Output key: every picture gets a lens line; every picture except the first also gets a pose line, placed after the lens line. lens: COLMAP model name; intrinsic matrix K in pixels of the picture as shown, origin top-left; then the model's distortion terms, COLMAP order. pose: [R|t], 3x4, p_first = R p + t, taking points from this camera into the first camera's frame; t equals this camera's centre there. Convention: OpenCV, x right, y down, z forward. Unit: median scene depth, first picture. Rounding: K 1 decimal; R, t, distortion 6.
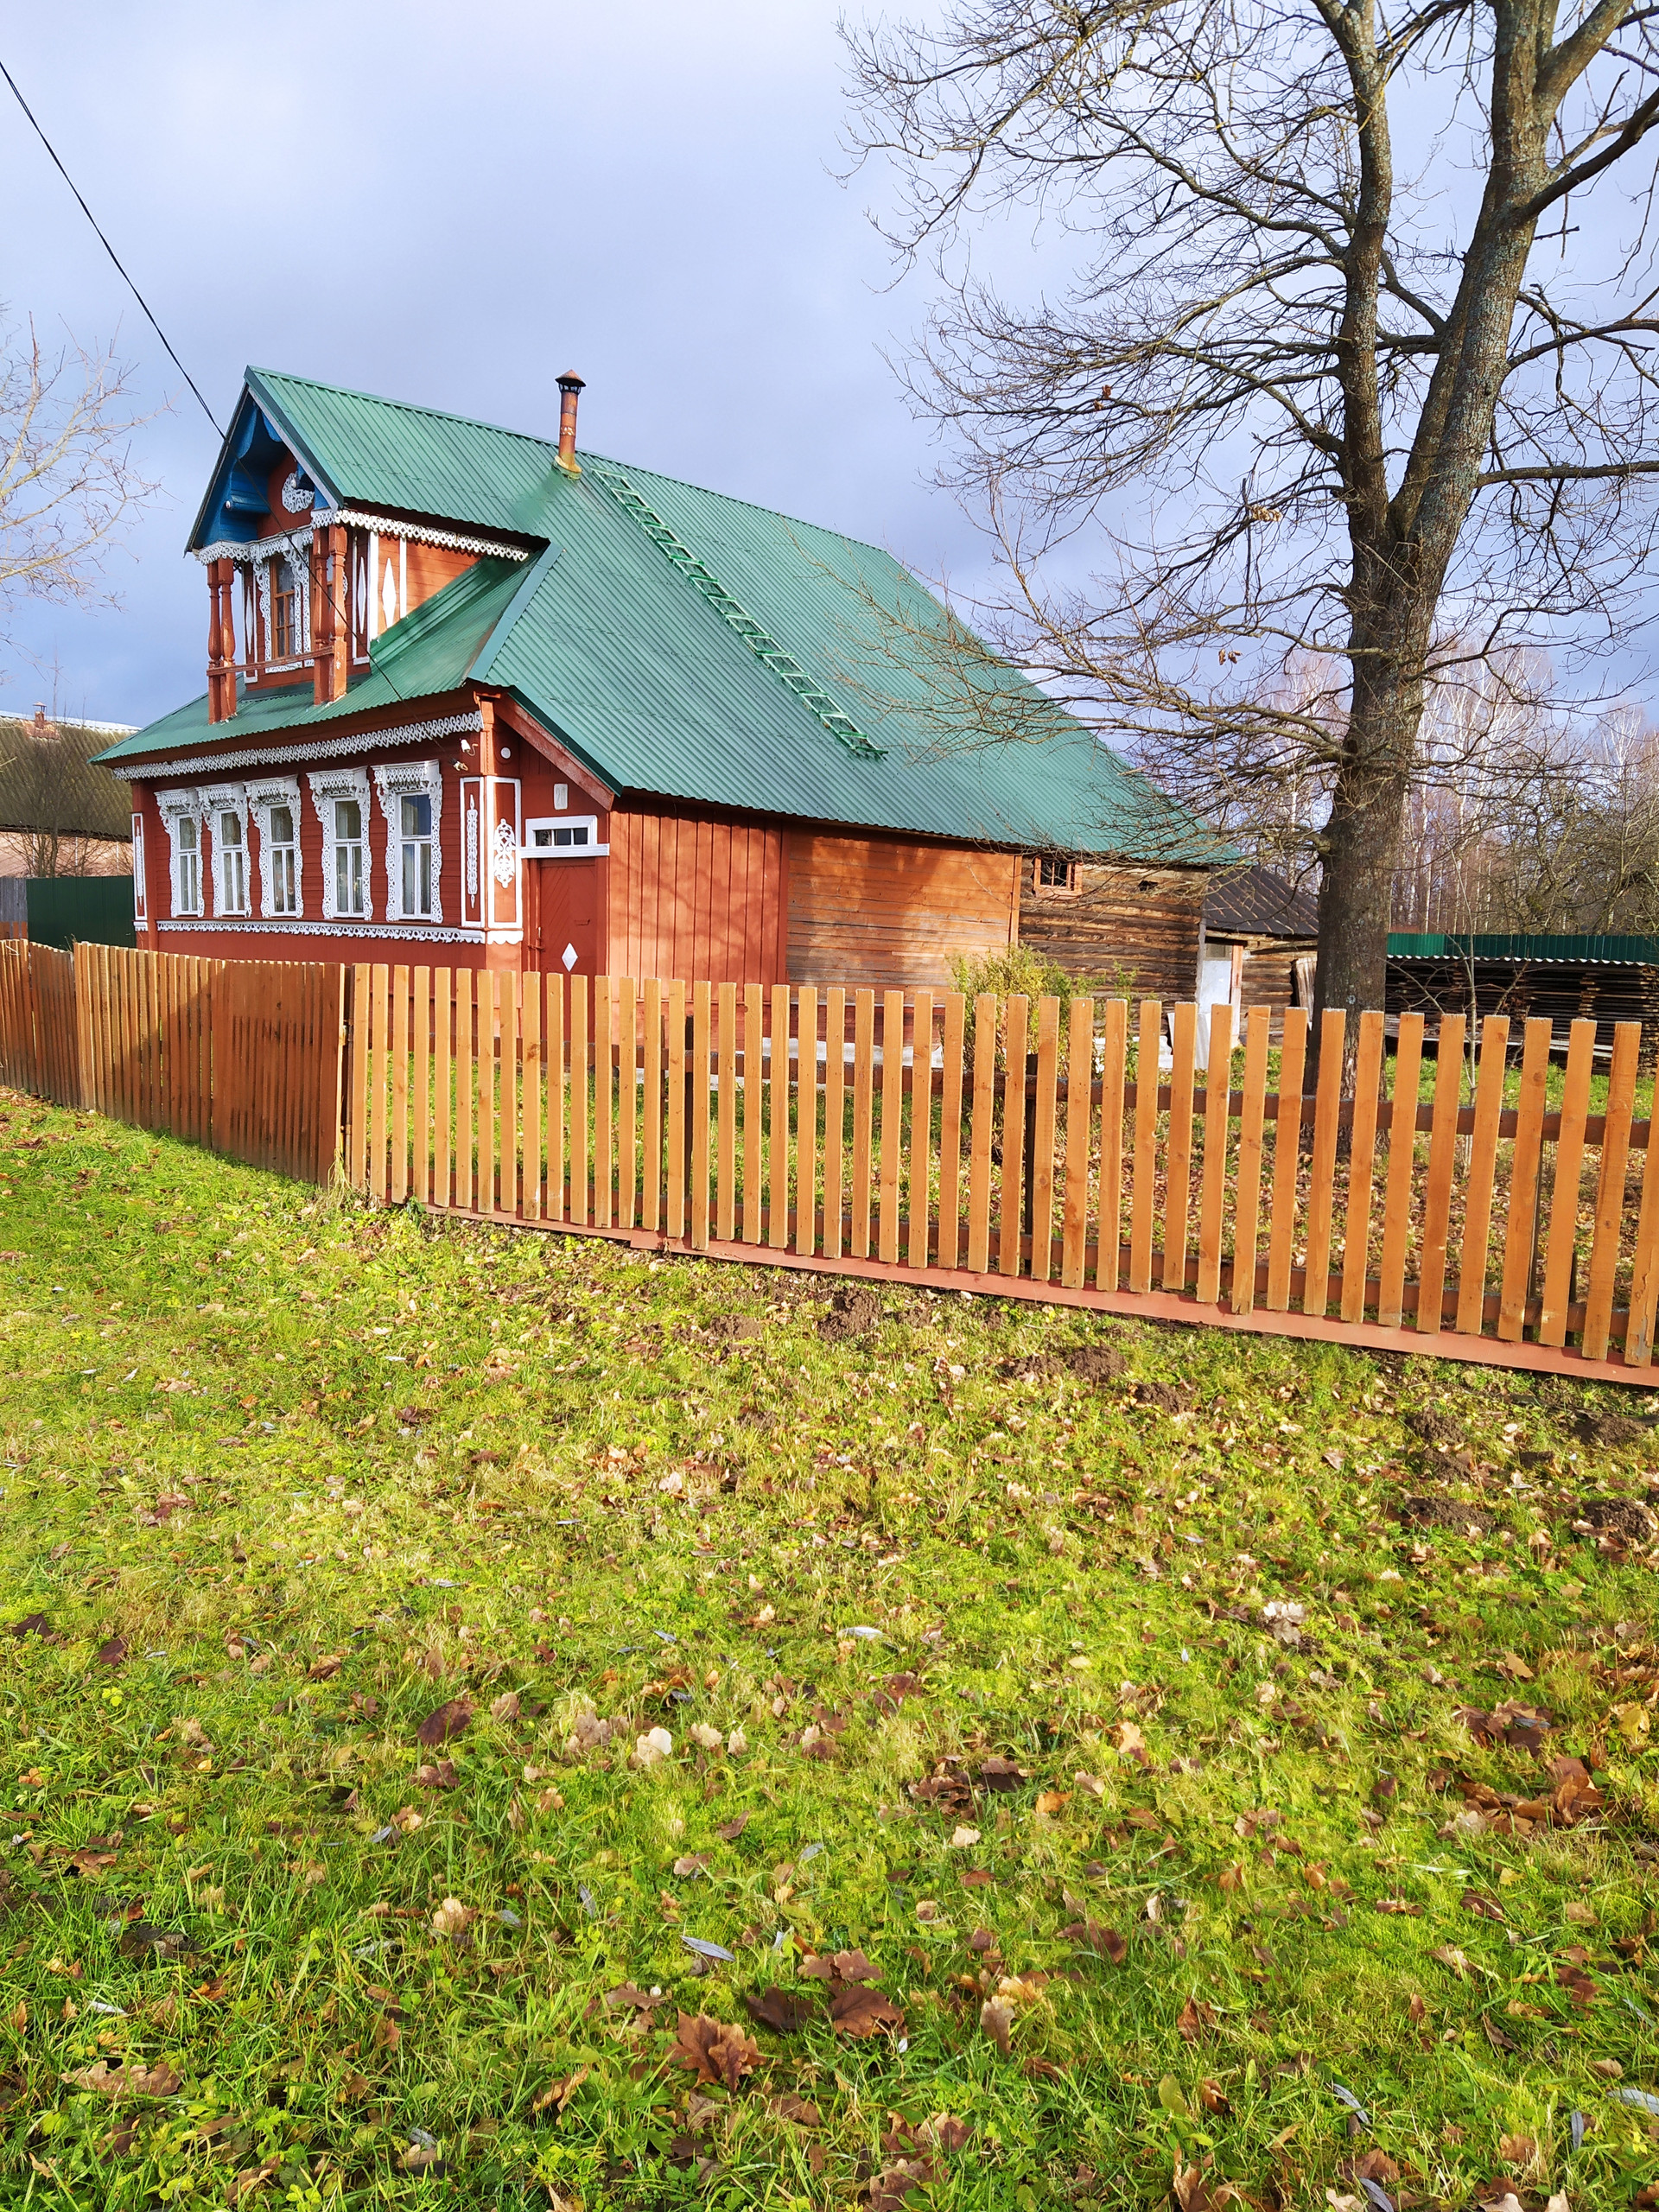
lens RADIAL K [[1680.0, 0, 829.5], [0, 1680.0, 1106.0], [0, 0, 1]] dist [0.116920, -0.115854]
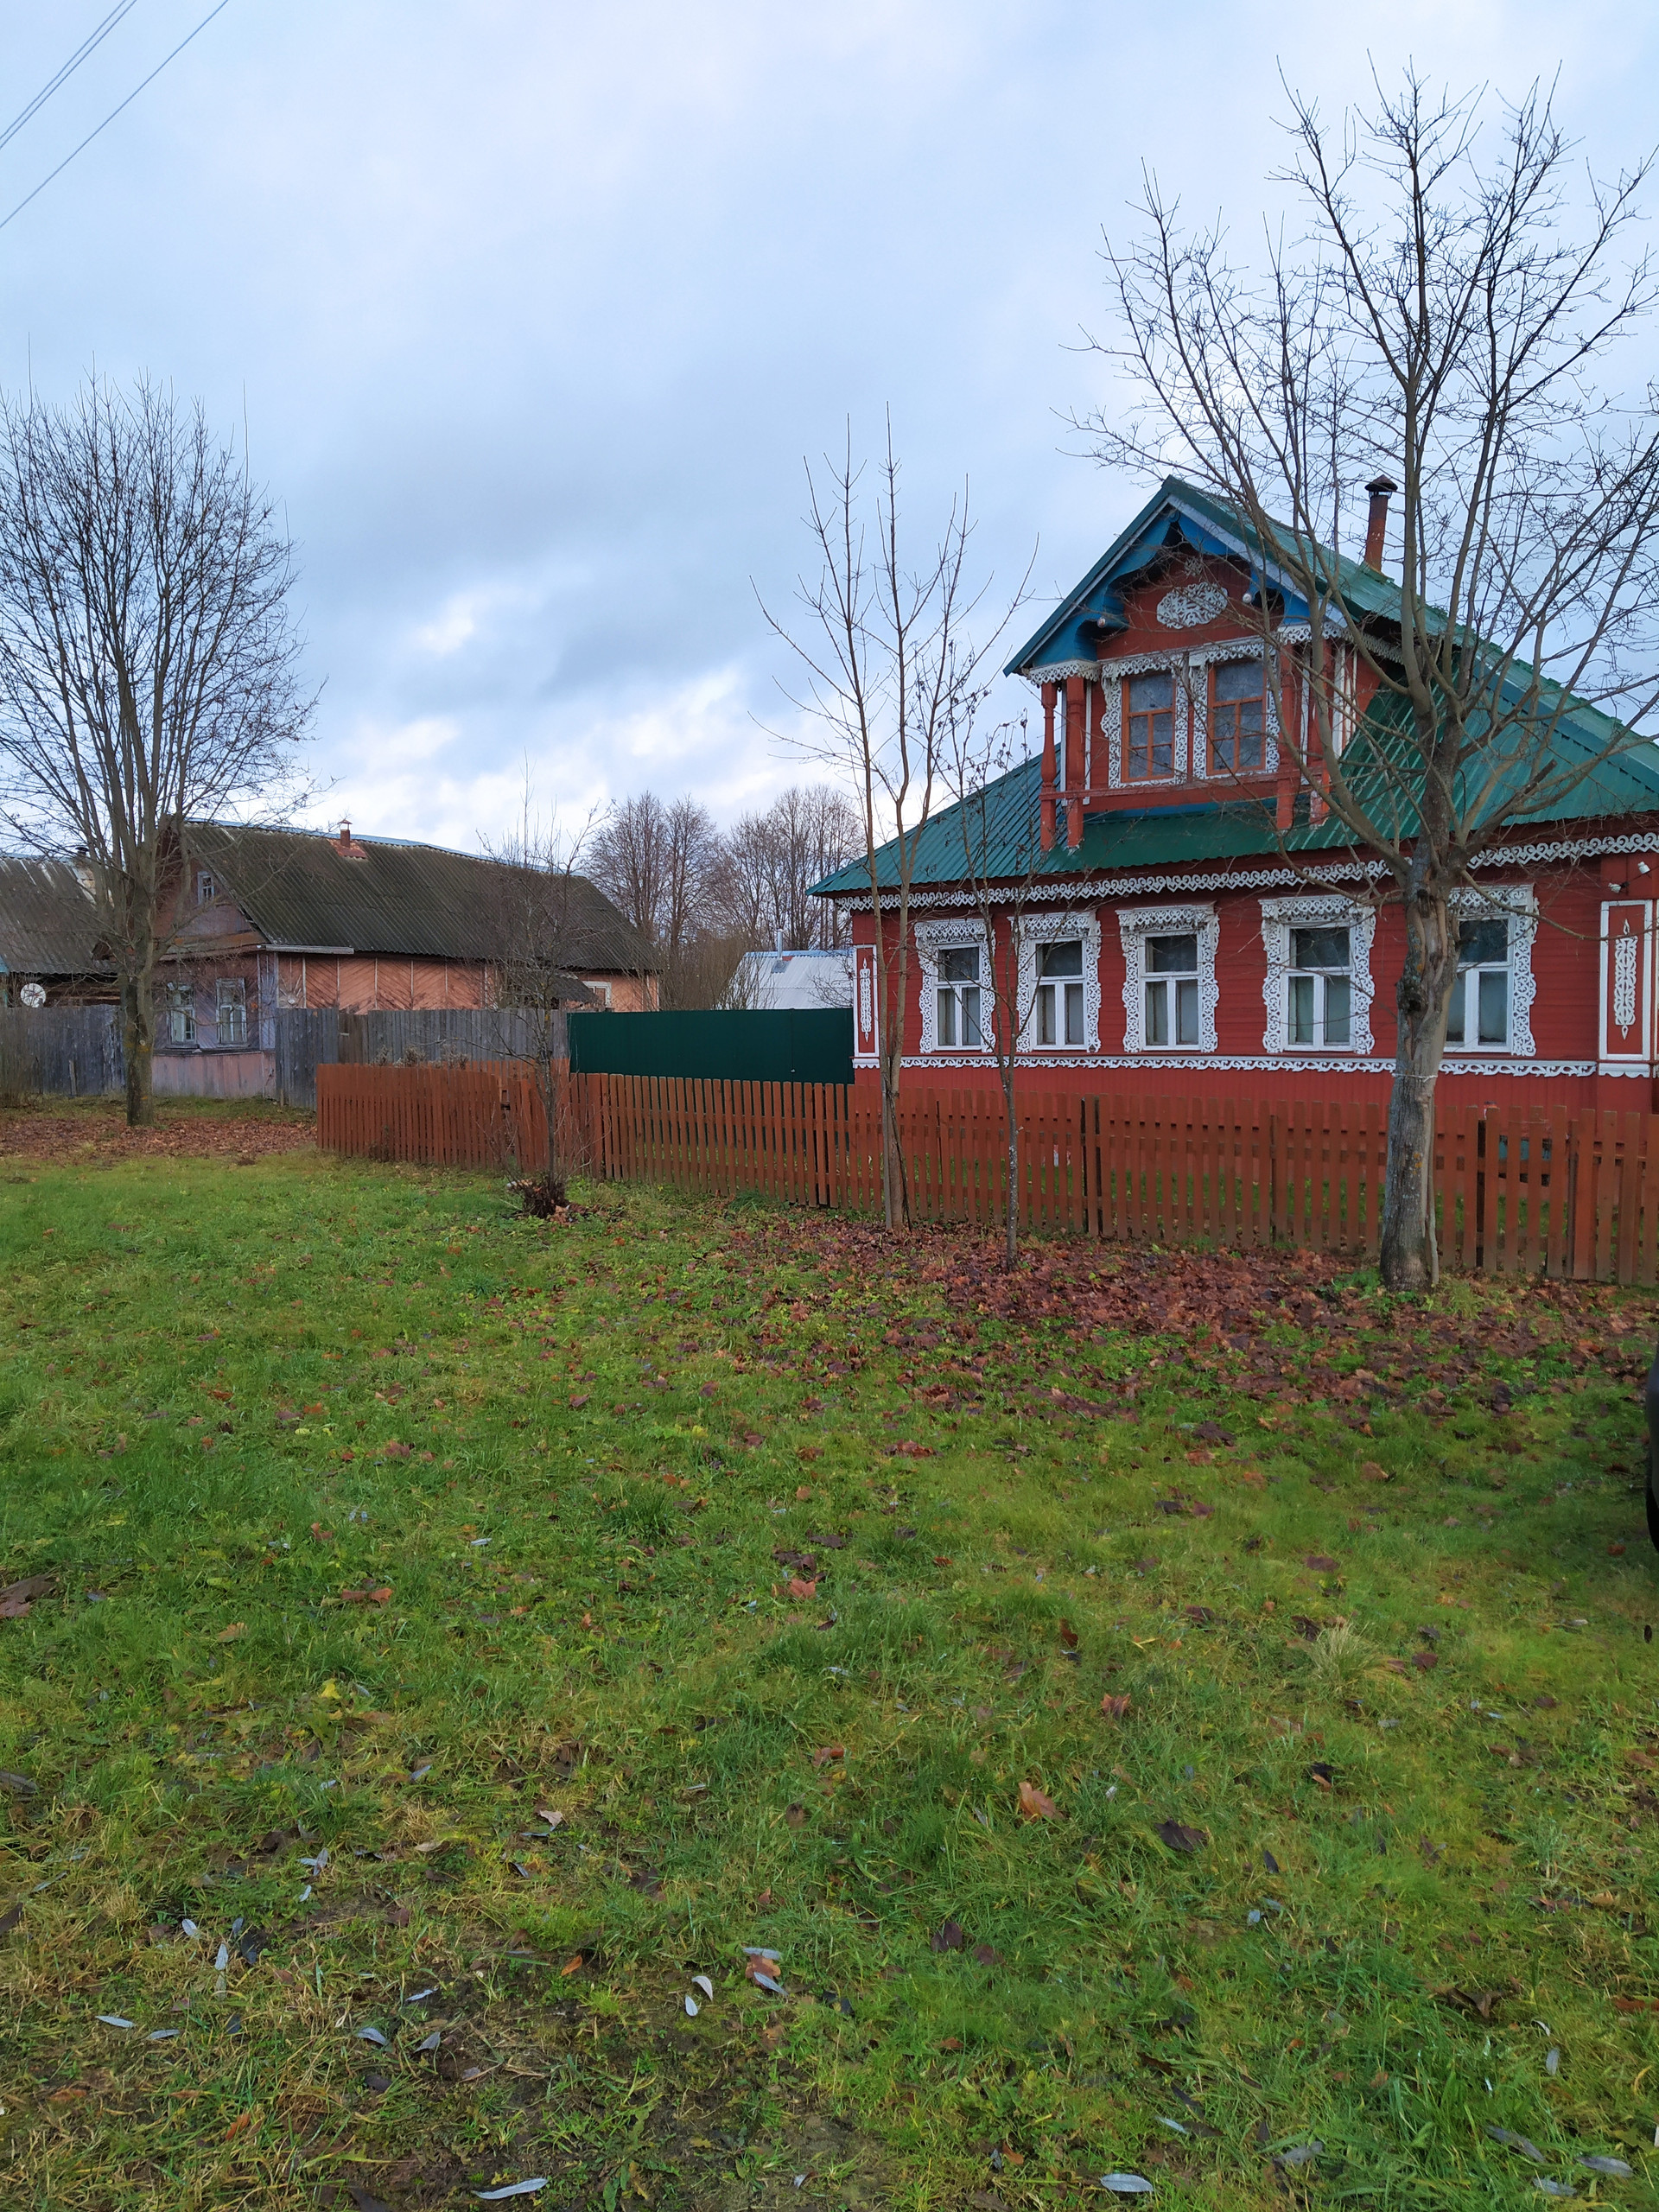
lens RADIAL K [[1680.0, 0, 829.5], [0, 1680.0, 1106.0], [0, 0, 1]] dist [0.116920, -0.115854]
pose [[0.993605, -0.016789, 0.111653, -0.617552], [0.024250, 0.997538, -0.065805, -0.024390], [-0.110273, 0.068092, 0.991566, 0.100000]]
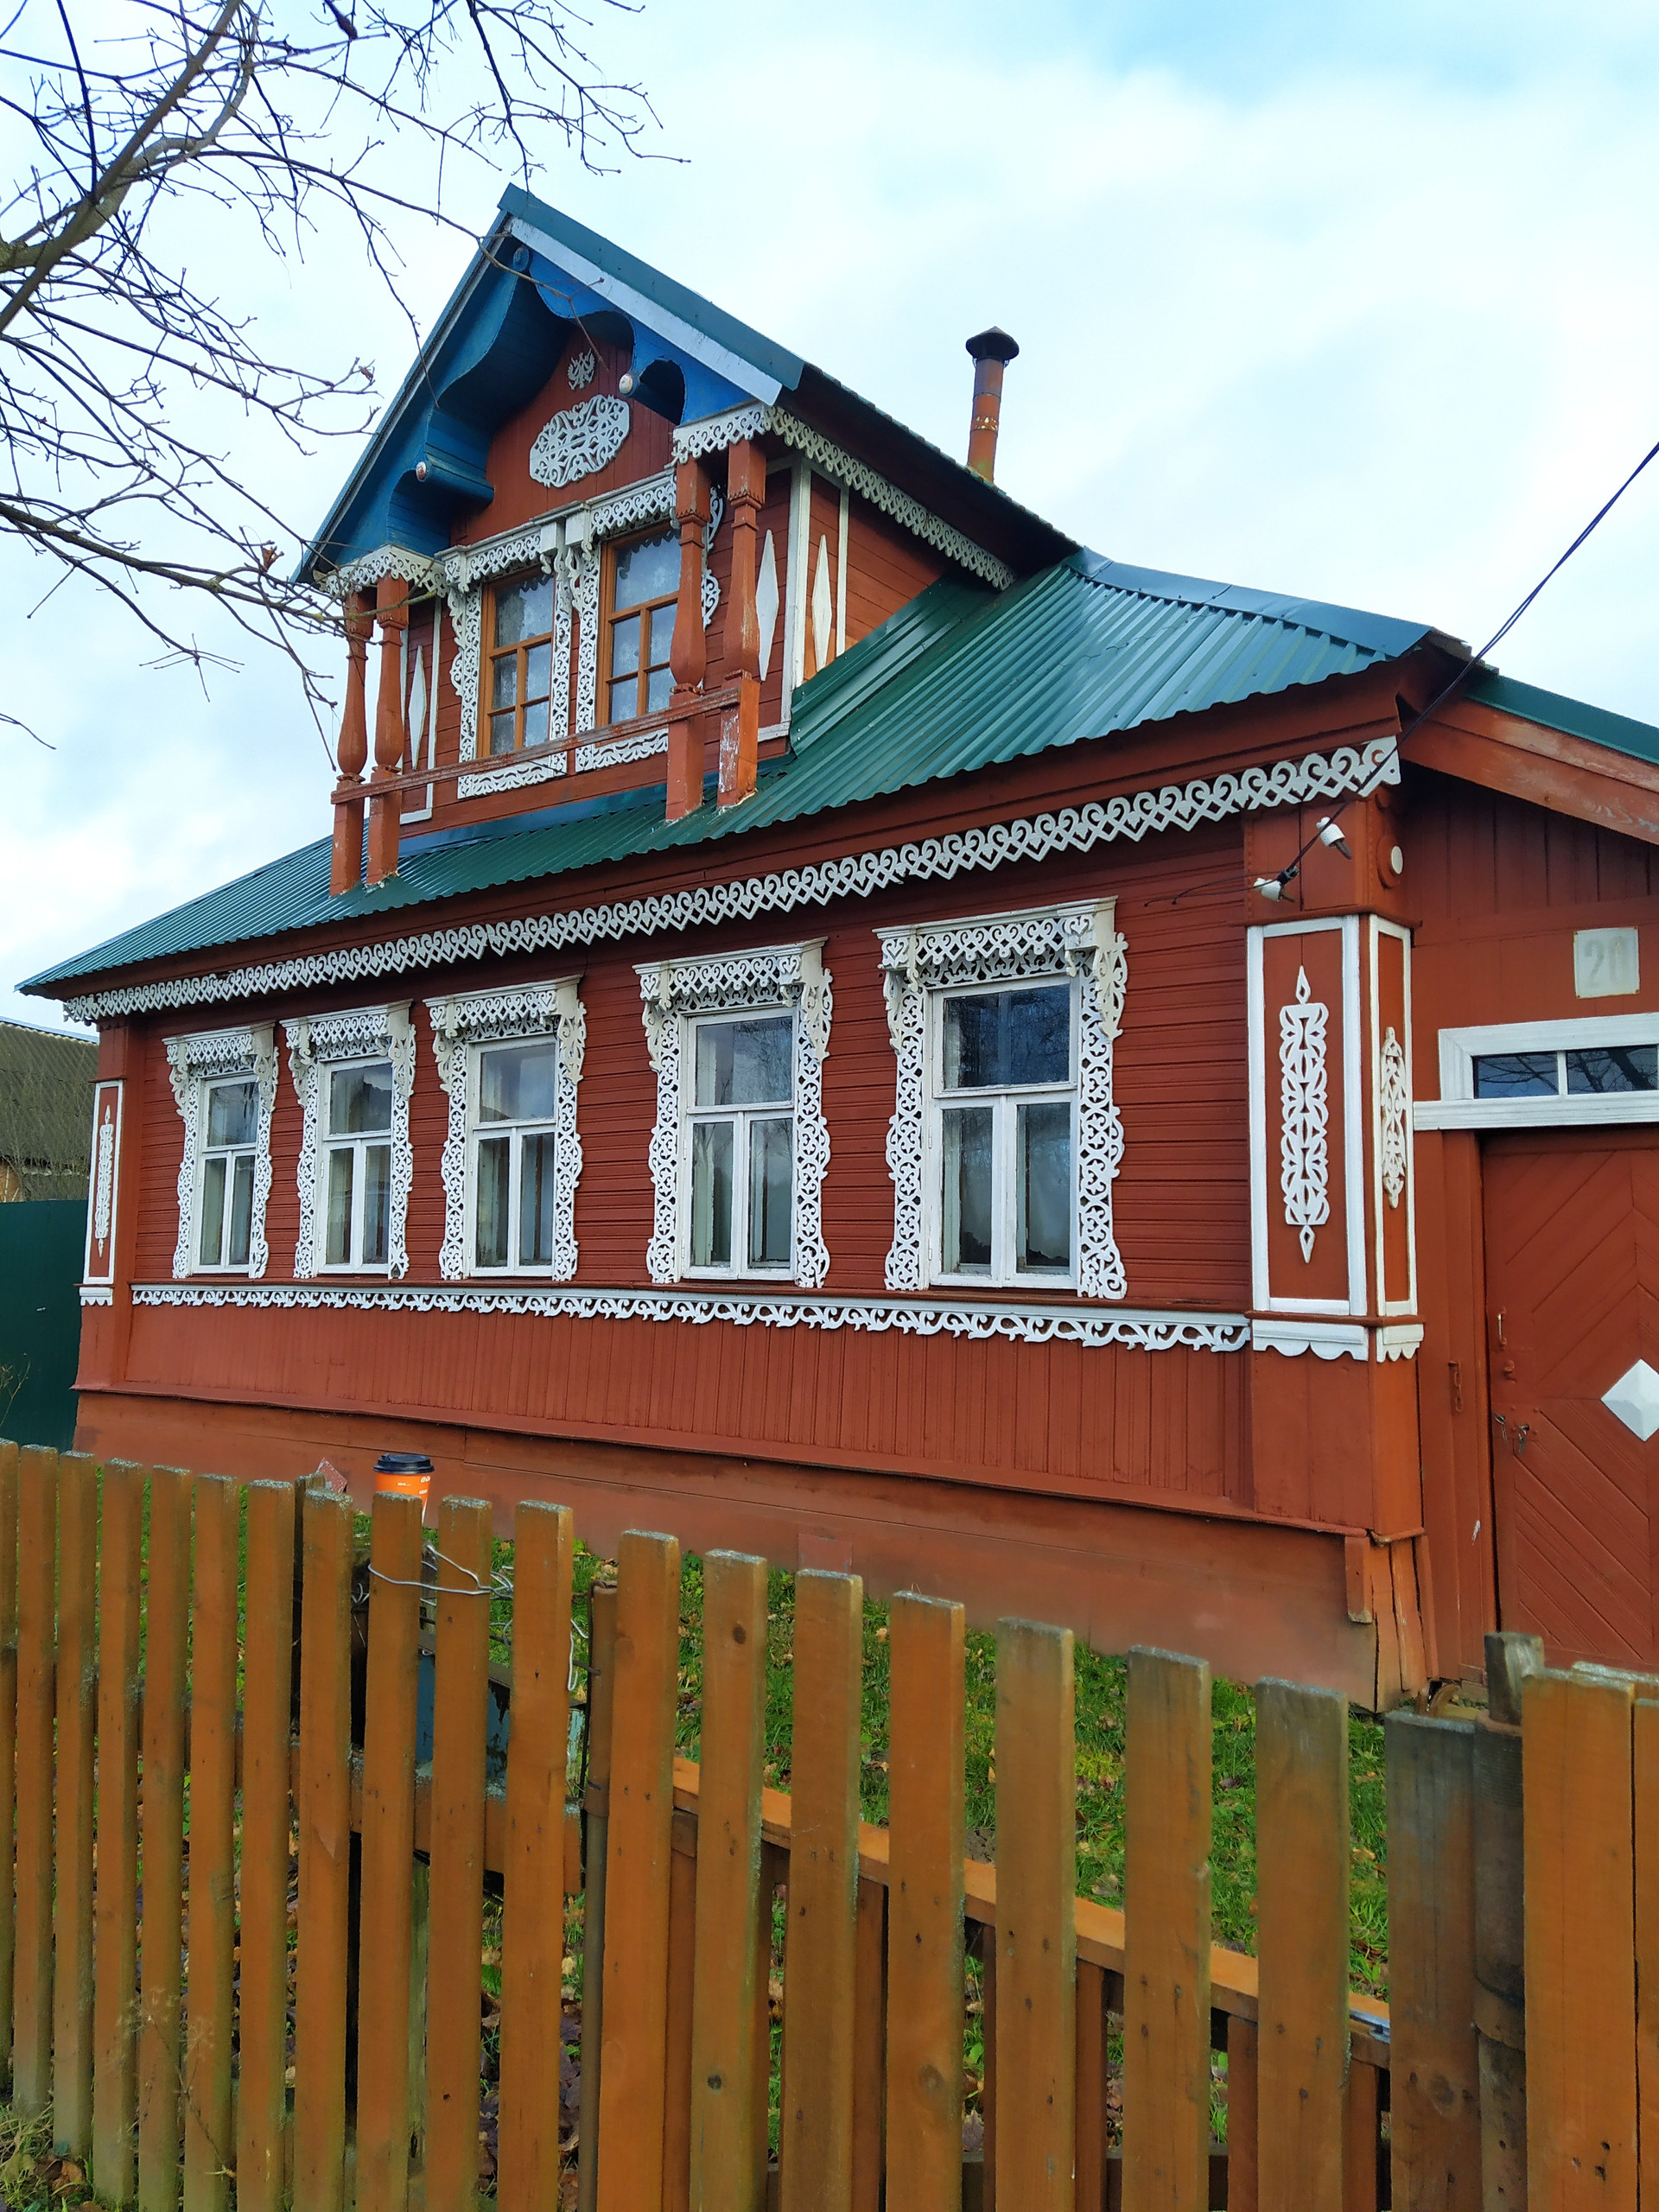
lens RADIAL K [[1680.0, 0, 829.5], [0, 1680.0, 1106.0], [0, 0, 1]] dist [0.116920, -0.115854]
pose [[0.989467, 0.013133, 0.144161, -0.303894], [0.015941, 0.979934, -0.198682, -0.064716], [-0.143877, 0.198888, 0.969403, 0.535749]]
